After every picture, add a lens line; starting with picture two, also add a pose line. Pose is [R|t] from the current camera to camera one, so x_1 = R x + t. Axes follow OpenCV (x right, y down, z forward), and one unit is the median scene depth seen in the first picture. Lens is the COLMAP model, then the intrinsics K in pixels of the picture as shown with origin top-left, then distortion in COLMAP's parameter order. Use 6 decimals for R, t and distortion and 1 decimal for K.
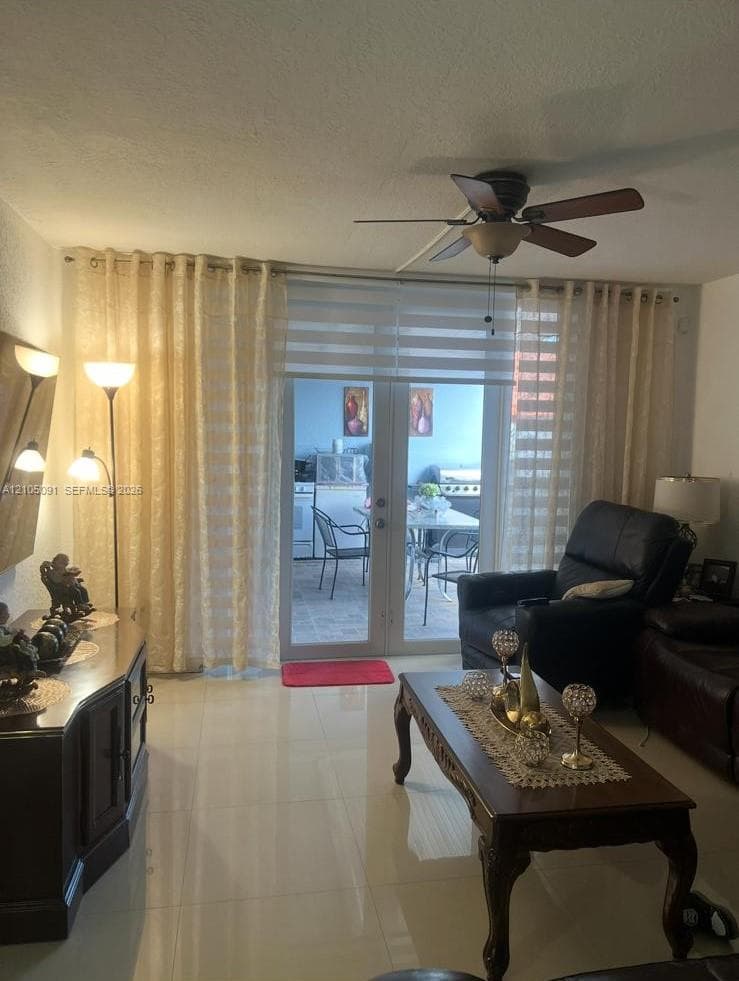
lens RADIAL K [[738.7, 0, 372.3], [0, 738.7, 489.4], [0, 0, 1]] dist [0.049123, -0.001037]
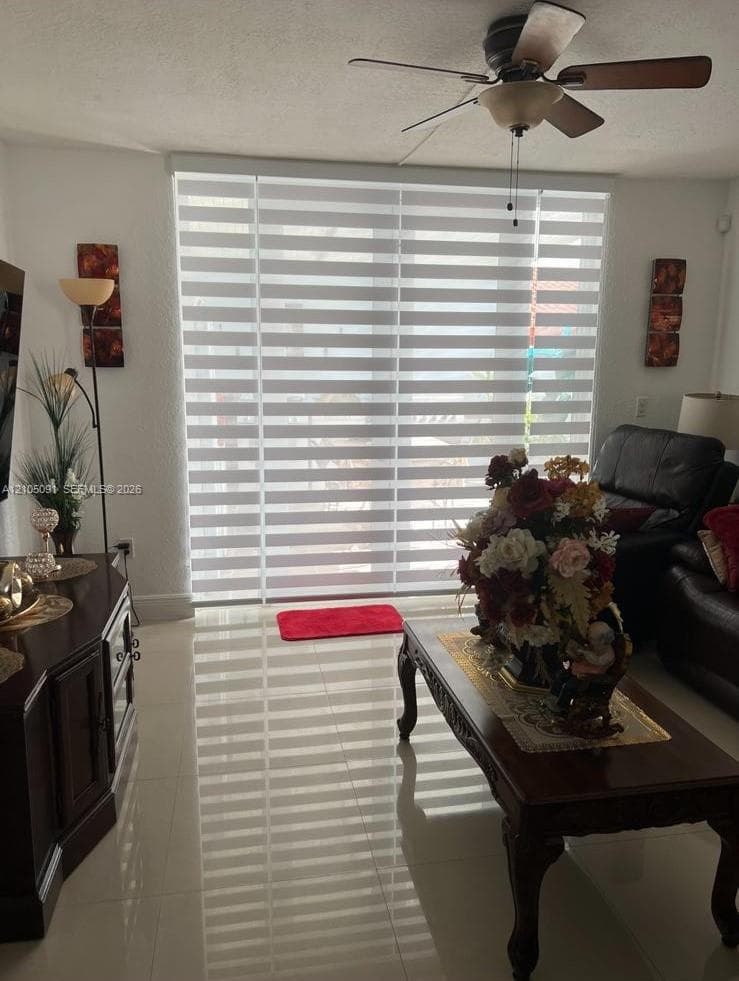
lens RADIAL K [[738.7, 0, 363.4], [0, 738.7, 498.4], [0, 0, 1]] dist [0.049123, -0.001037]
pose [[0.999660, -0.026056, -0.000938, -0.008907], [0.026019, 0.994623, 0.100239, -0.001676], [-0.001679, -0.100229, 0.994963, 0.126349]]
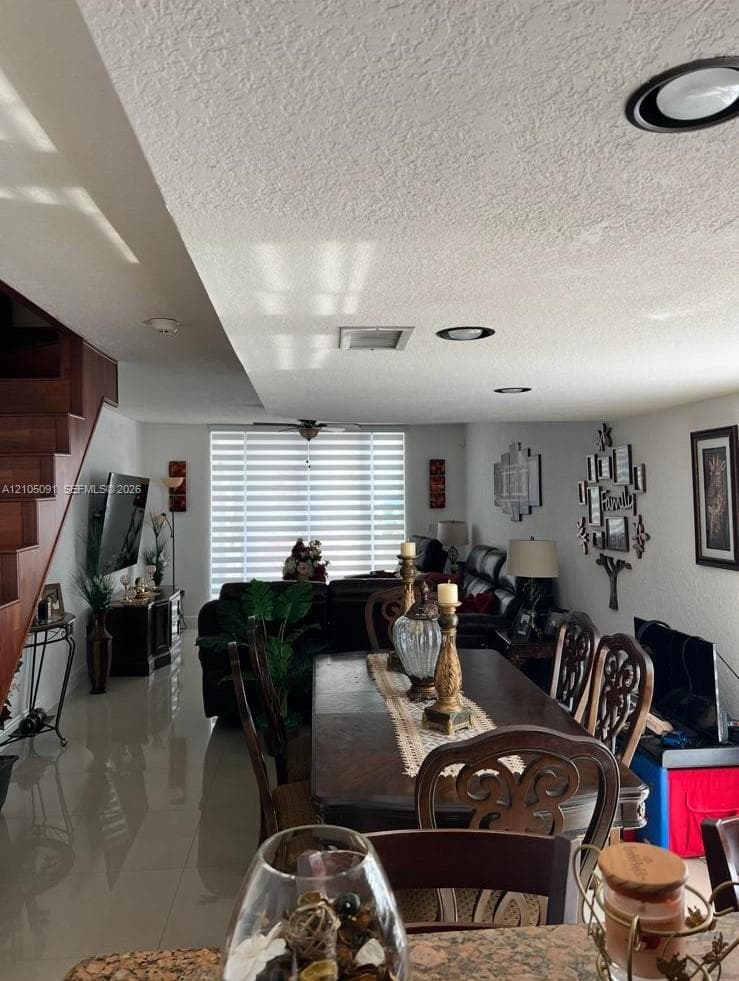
lens RADIAL K [[738.7, 0, 378.2], [0, 738.7, 489.6], [0, 0, 1]] dist [0.049123, -0.001037]
pose [[0.996367, -0.038561, -0.075938, 0.632060], [0.031895, 0.995687, -0.087127, 0.093419], [0.078970, 0.084388, 0.993299, -1.609222]]
